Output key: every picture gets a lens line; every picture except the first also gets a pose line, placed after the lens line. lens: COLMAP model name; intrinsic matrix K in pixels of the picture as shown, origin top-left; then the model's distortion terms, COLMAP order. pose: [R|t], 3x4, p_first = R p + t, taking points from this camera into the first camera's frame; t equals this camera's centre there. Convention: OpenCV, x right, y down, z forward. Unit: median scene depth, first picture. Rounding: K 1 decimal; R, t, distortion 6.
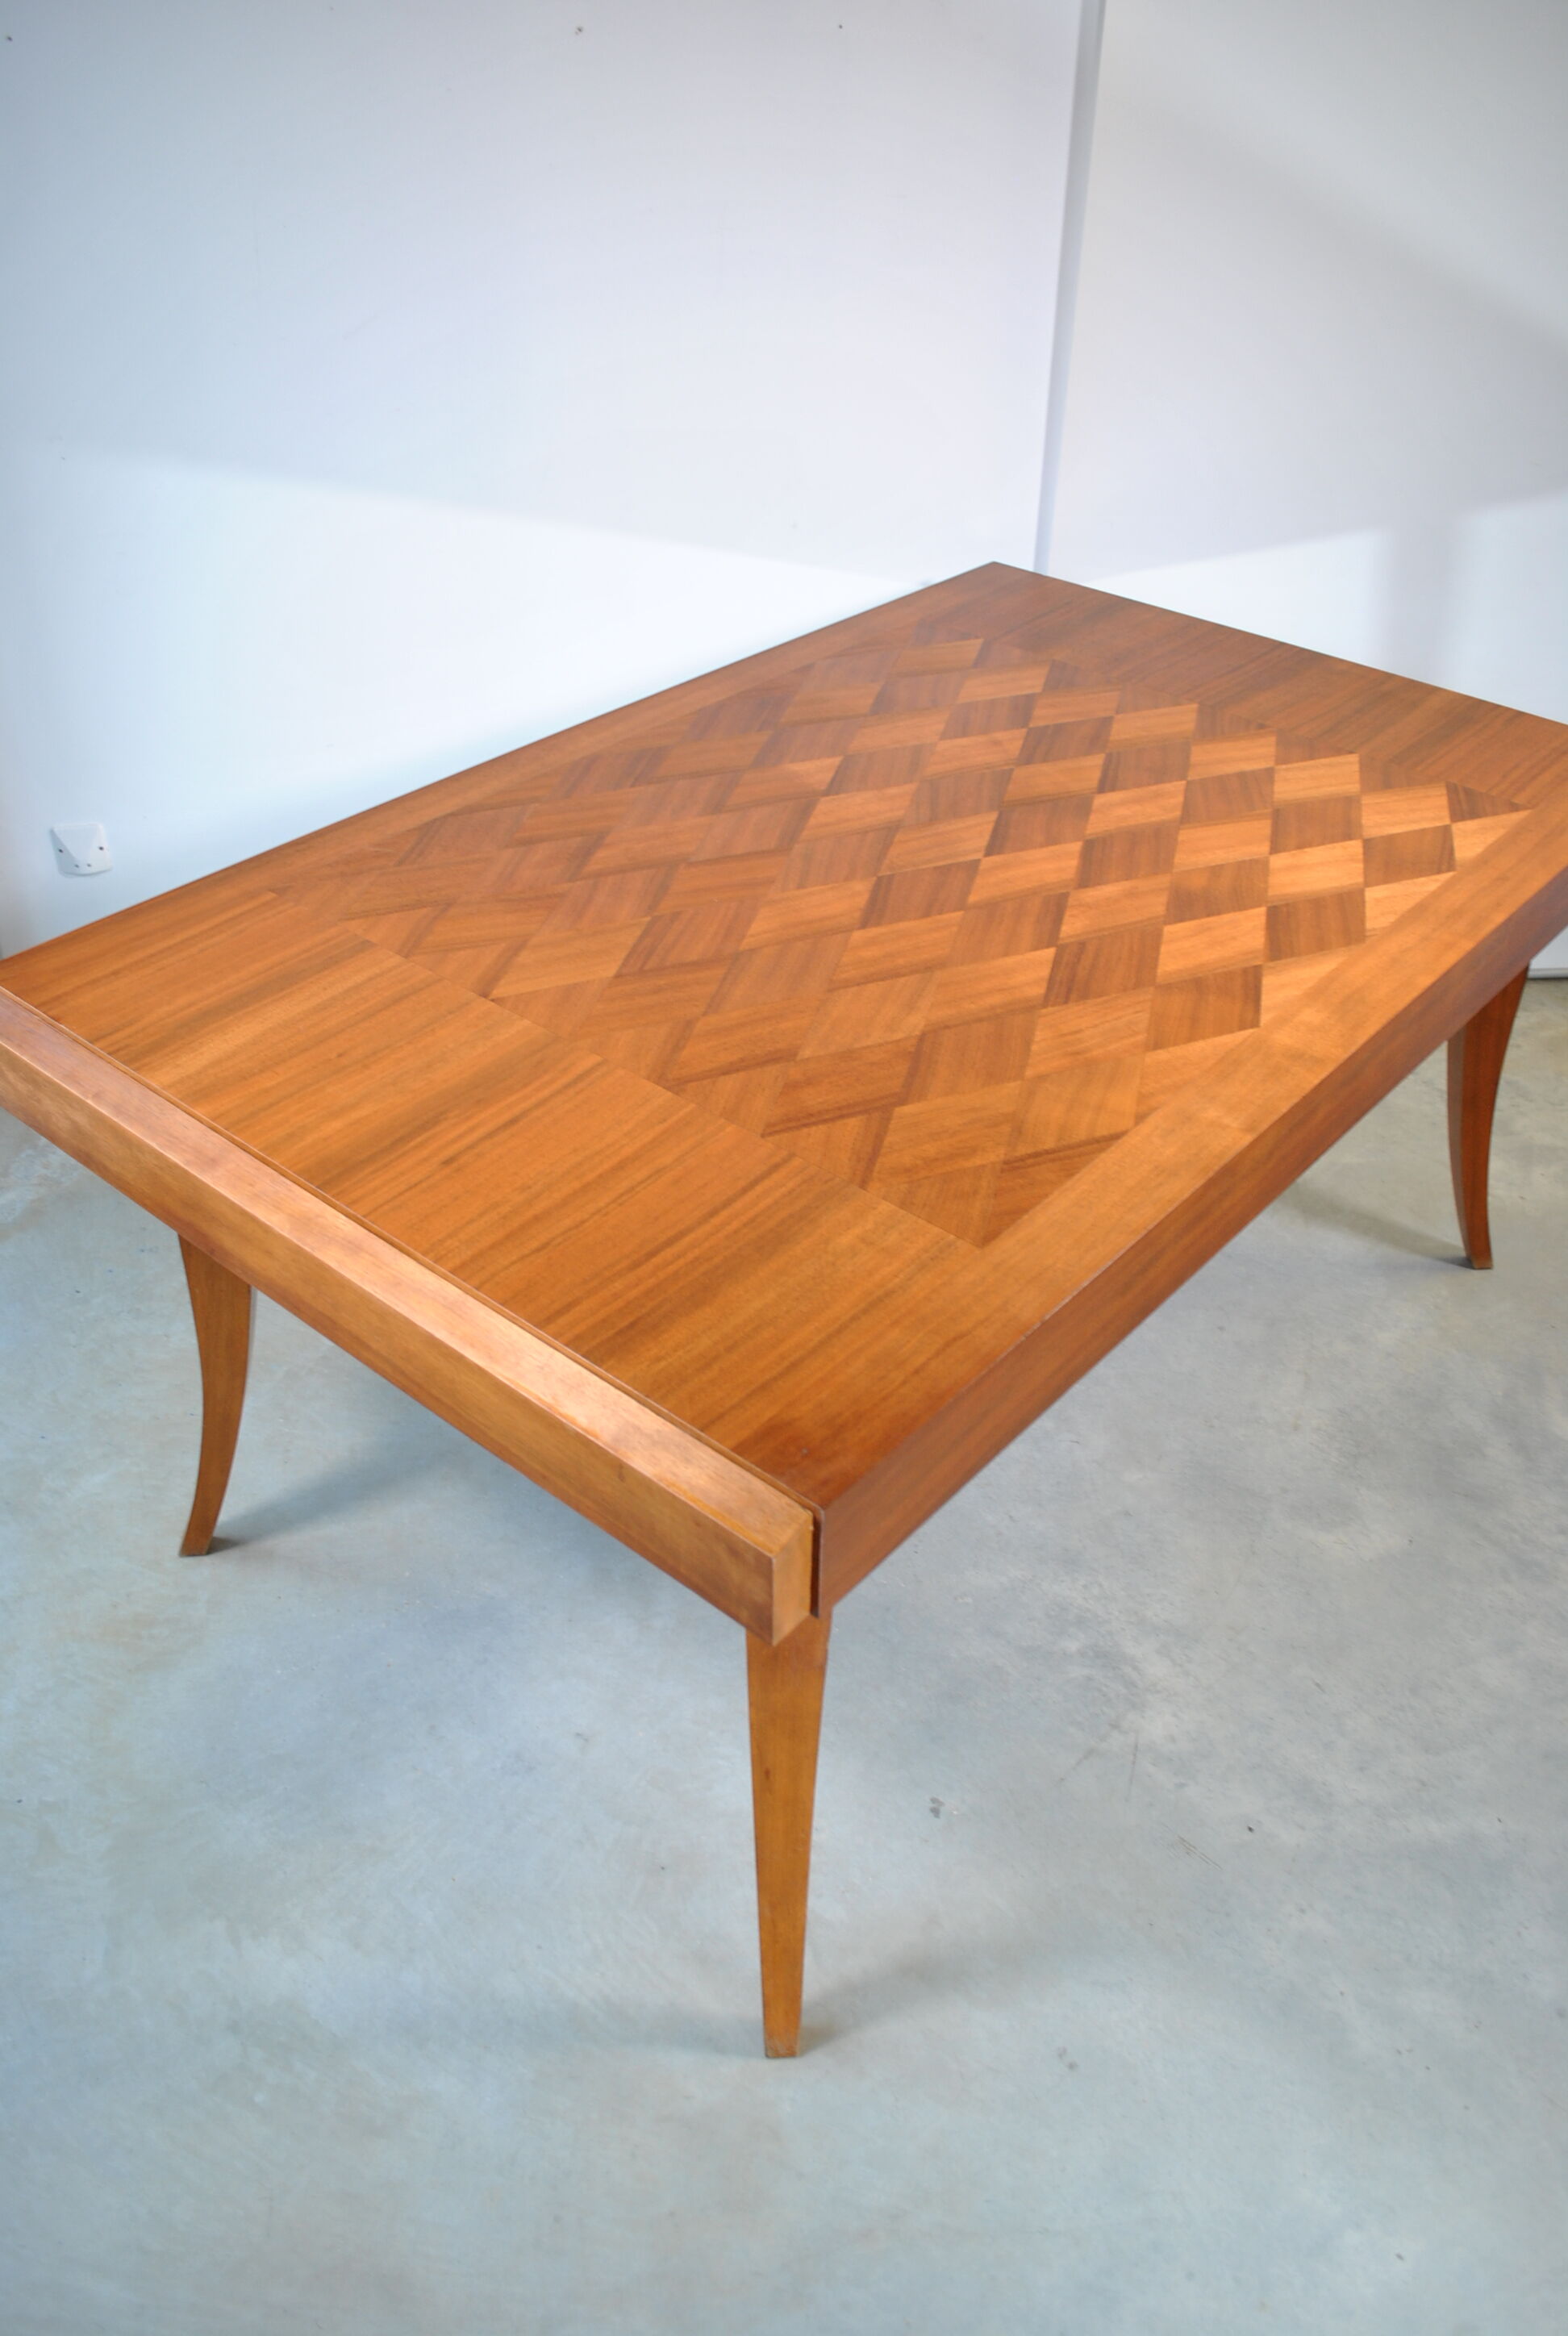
lens RADIAL K [[1842.1, 0, 766.7], [0, 1842.1, 1156.7], [0, 0, 1]] dist [-0.080944, 0.005242]
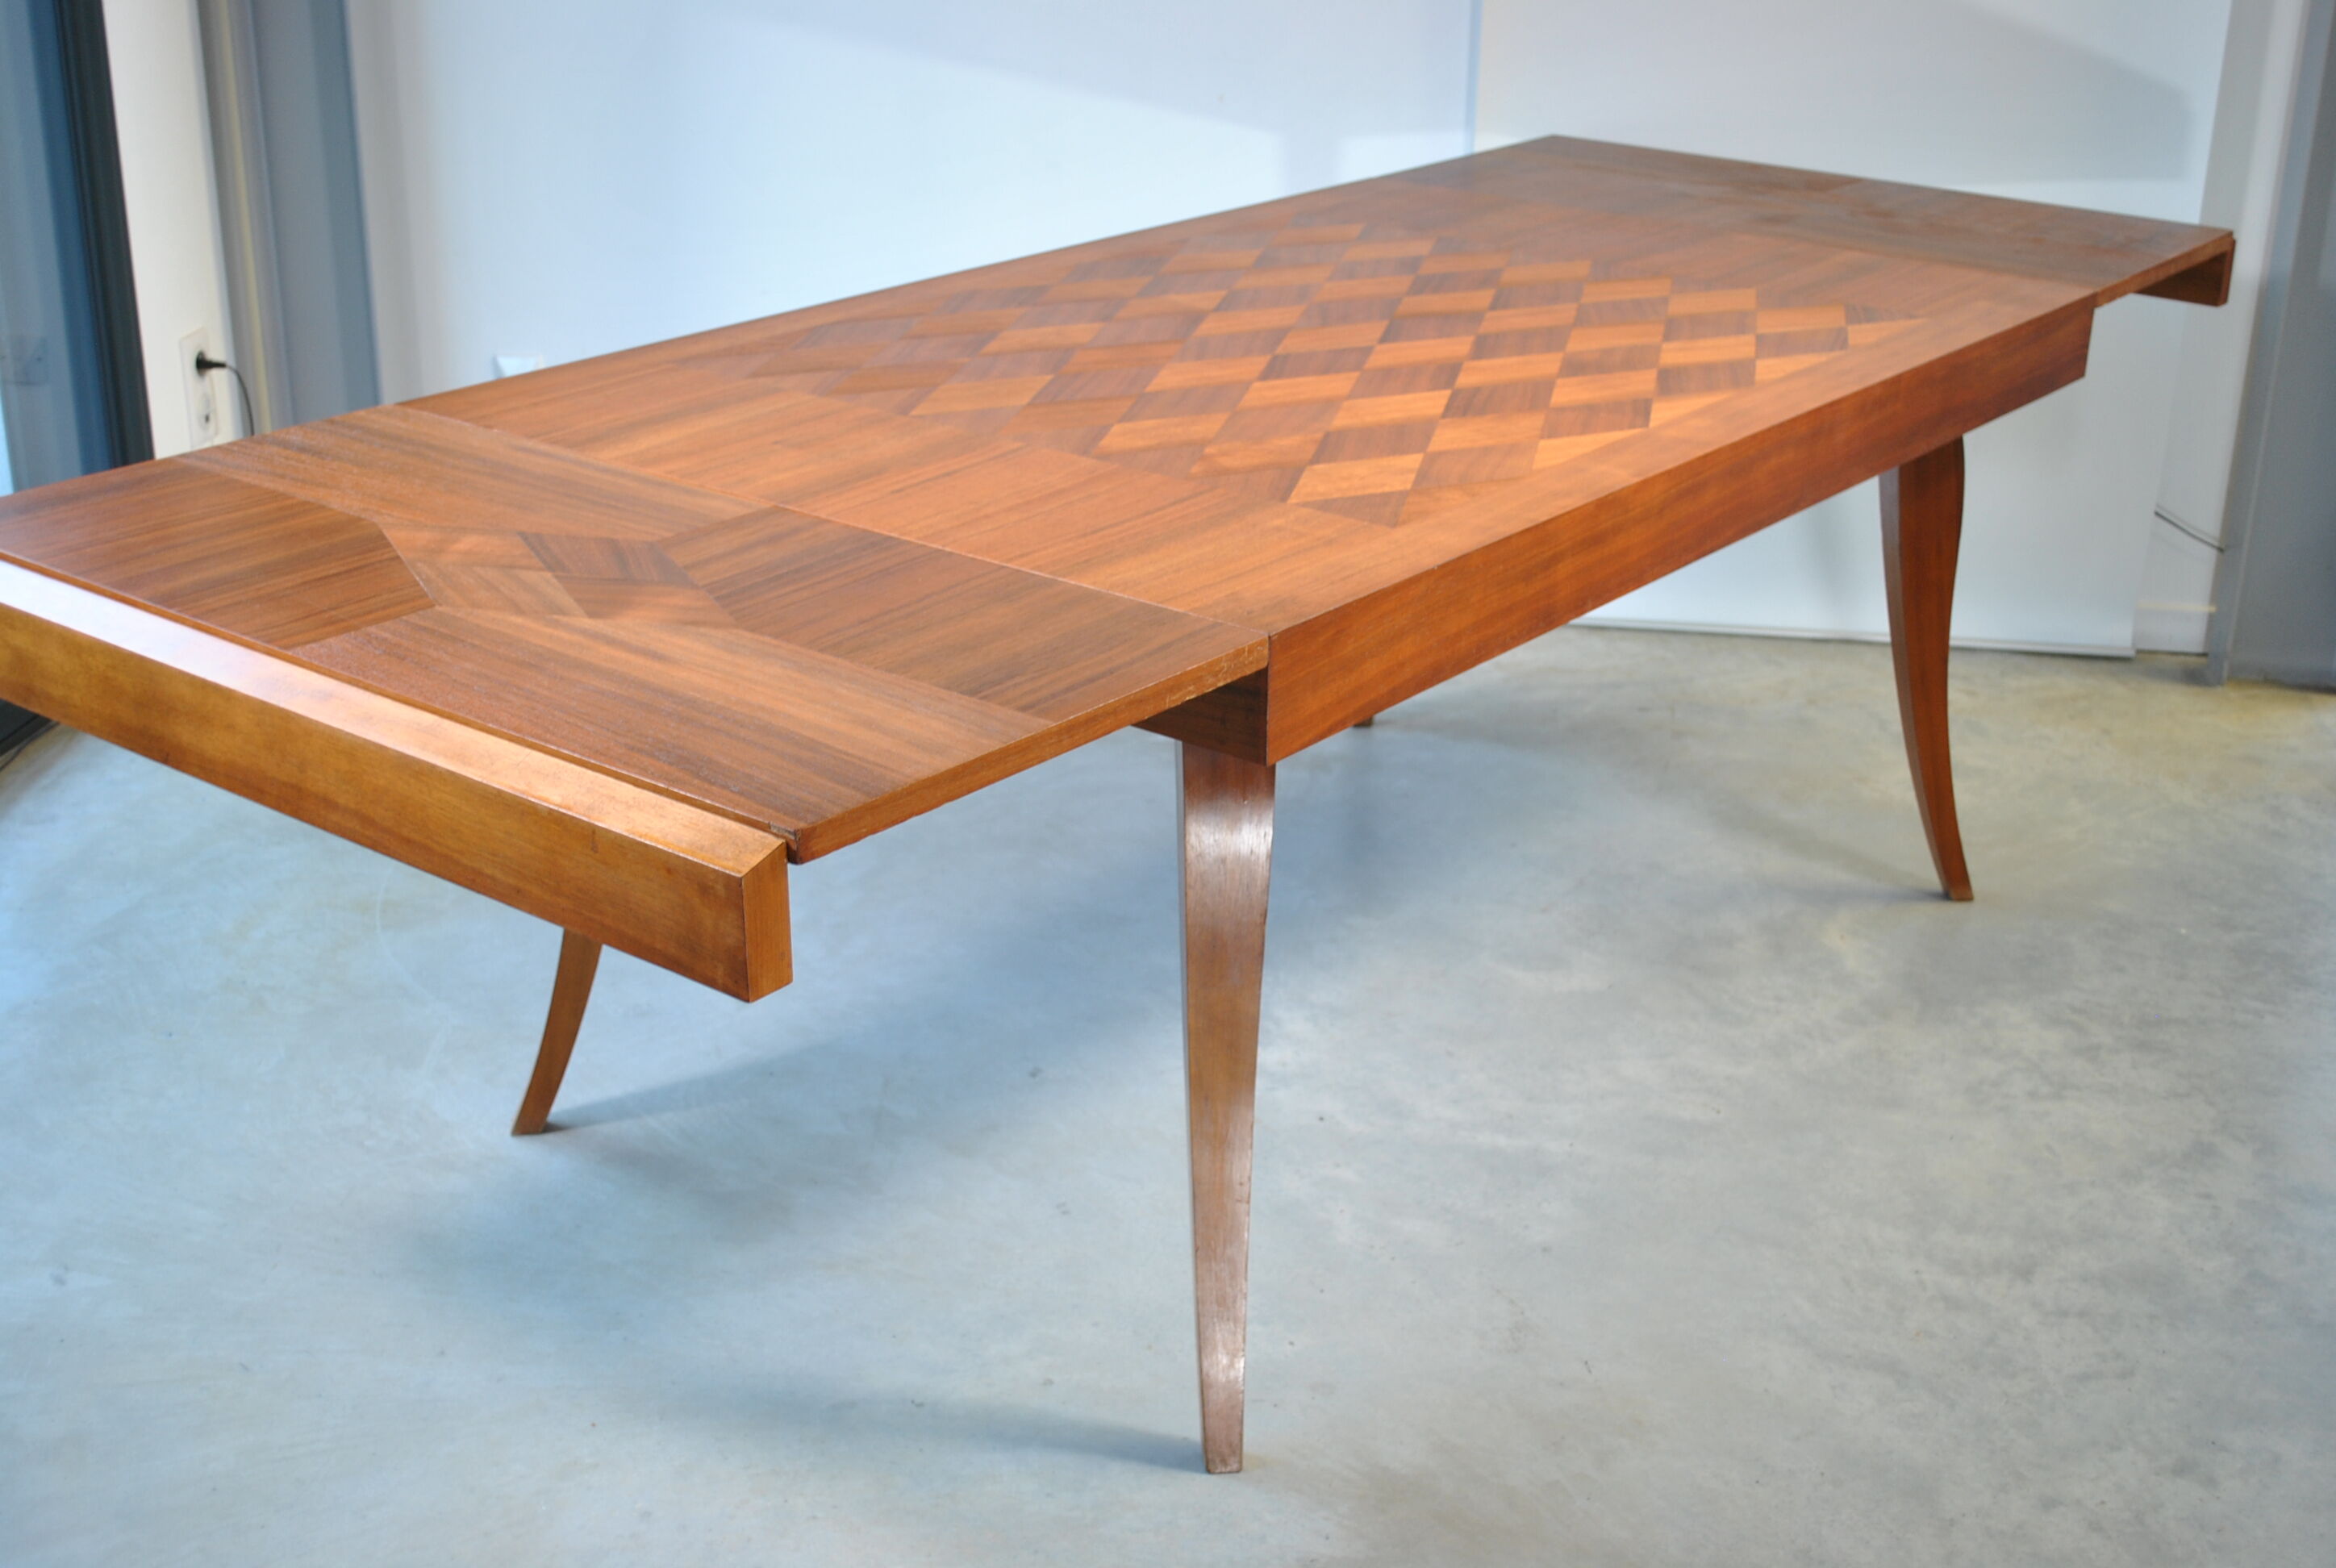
lens RADIAL K [[2790.6, 0, 1172.2], [0, 2790.6, 778.5], [0, 0, 1]] dist [-0.046181, 0.009423]
pose [[0.998673, -0.016890, 0.048655, -0.074734], [0.027626, 0.972968, -0.229280, 0.430442], [-0.043468, 0.230320, 0.972144, -0.437864]]
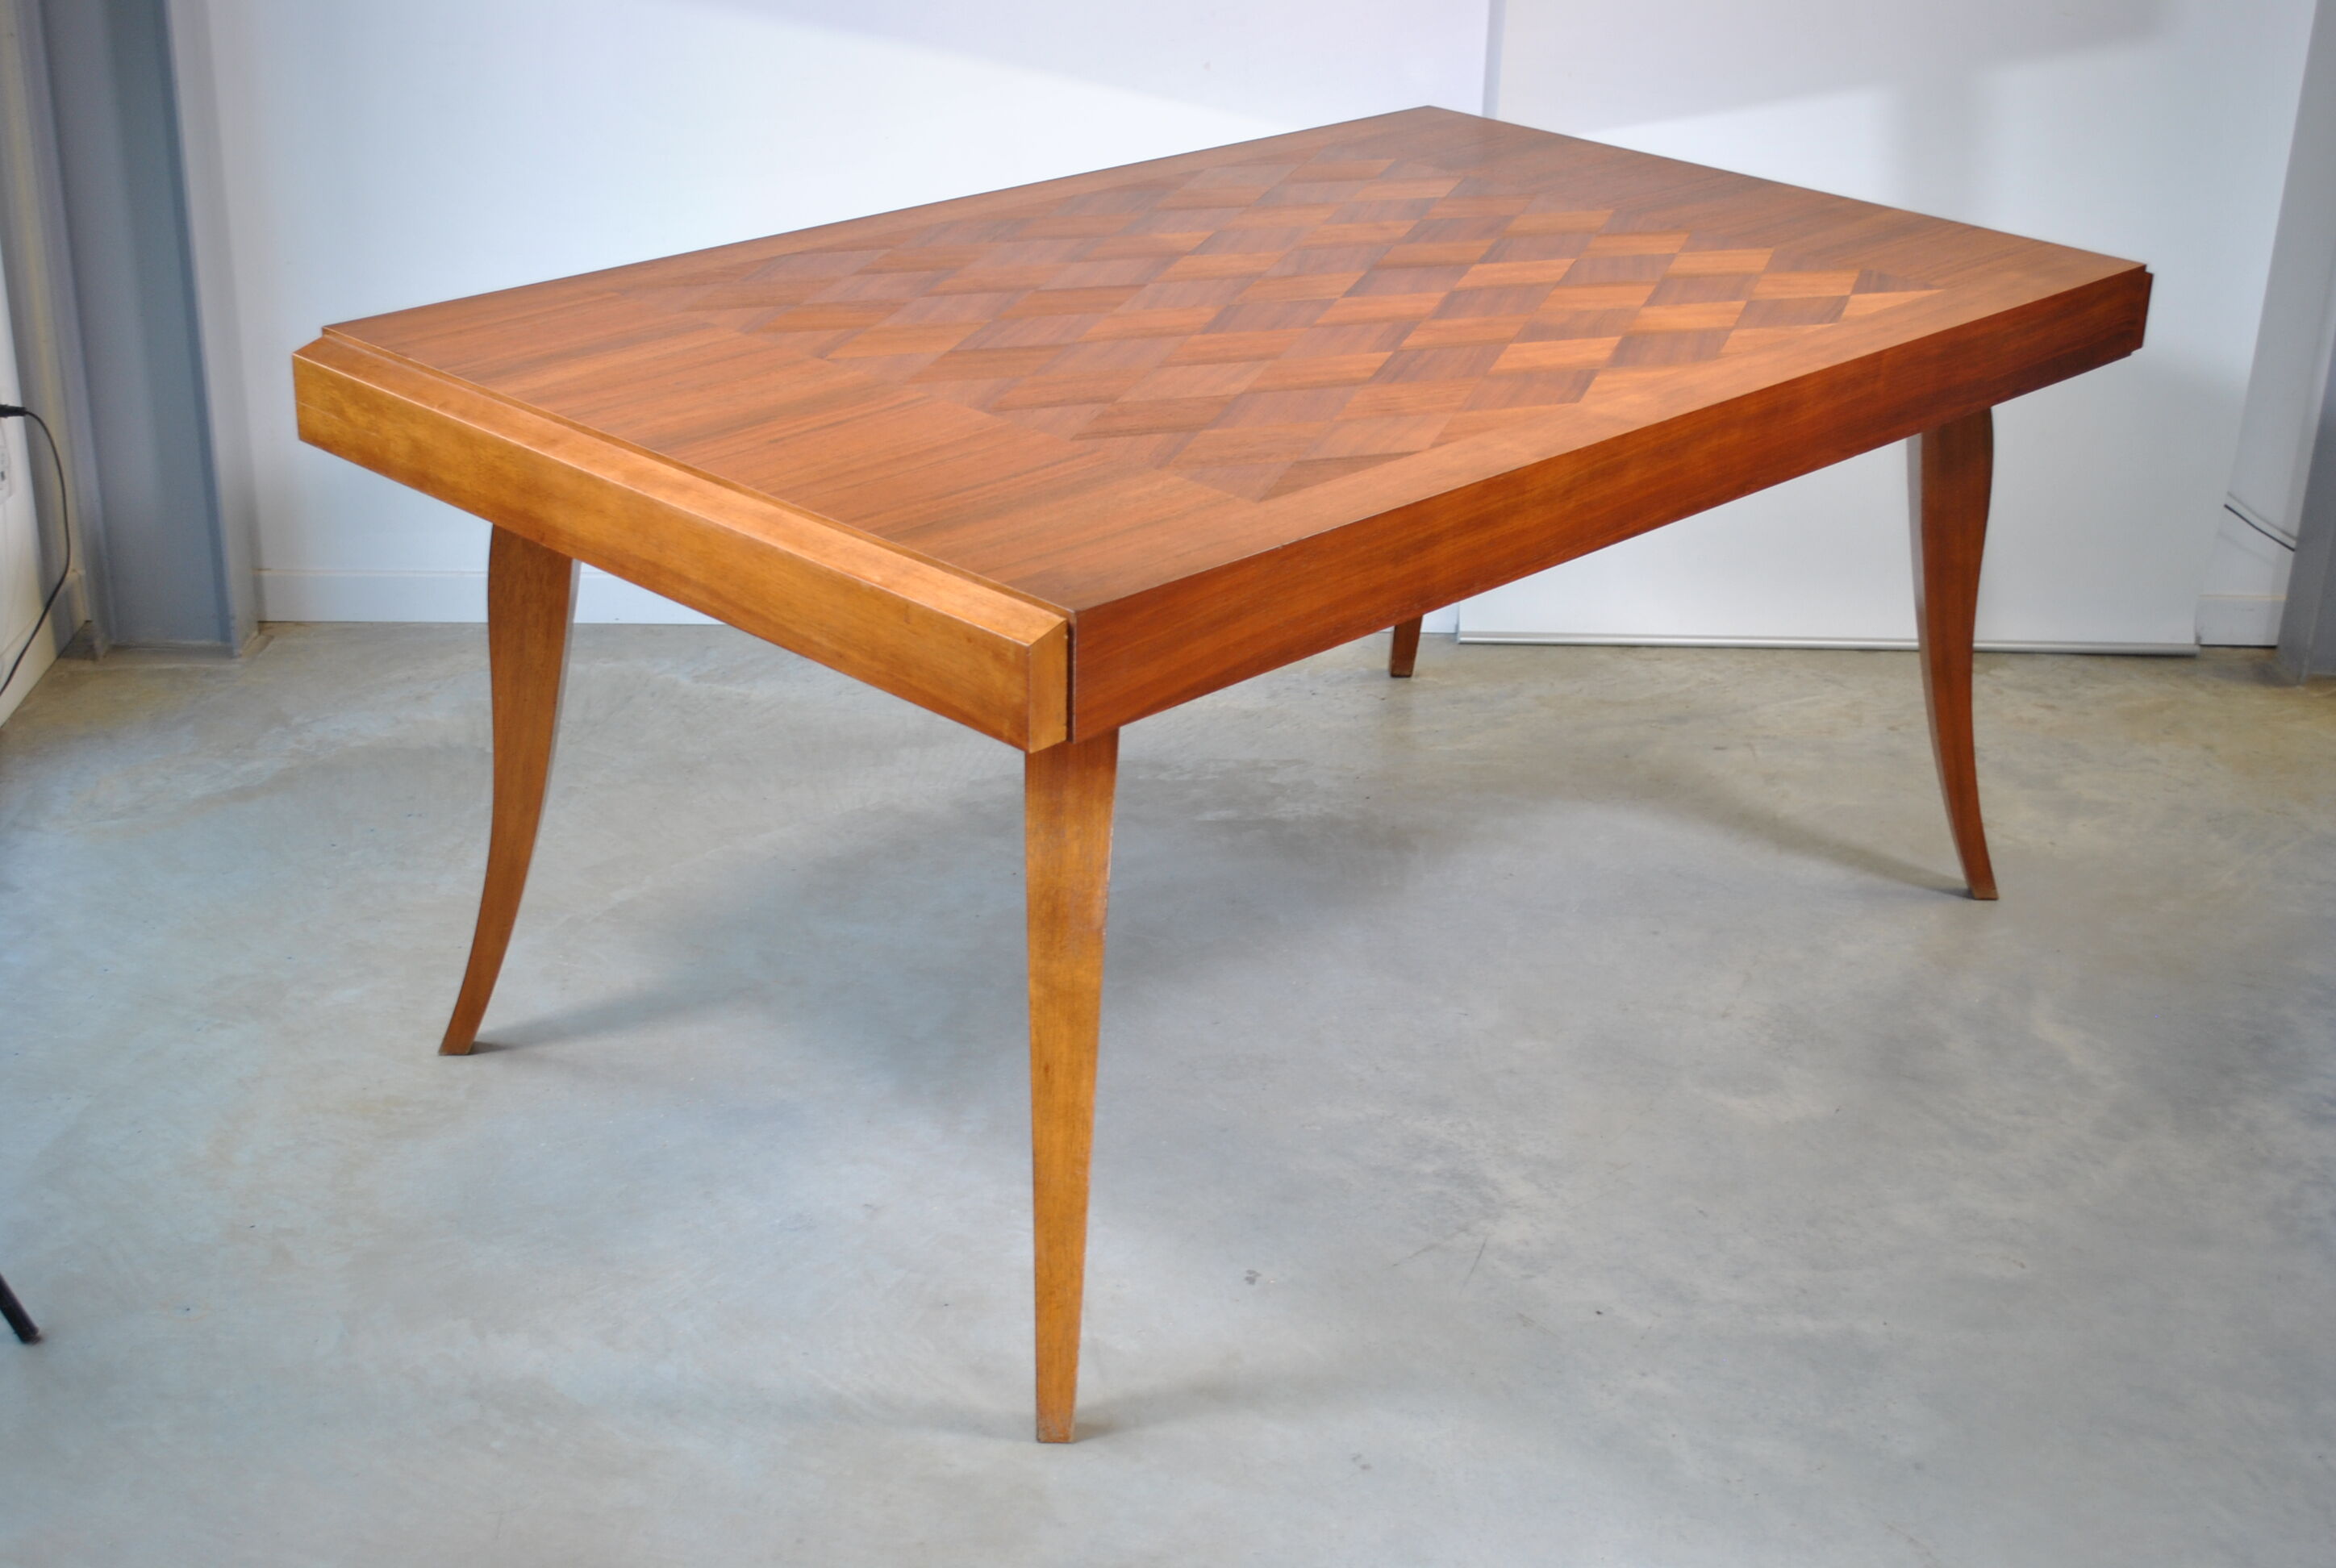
lens RADIAL K [[2959.9, 0, 1166.5], [0, 2959.9, 771.8], [0, 0, 1]] dist [-0.038050, -0.000484]
pose [[0.998249, 0.036614, -0.046450, 0.111981], [-0.045141, 0.979091, -0.198349, 0.413087], [0.038217, 0.200099, 0.979030, -0.504452]]
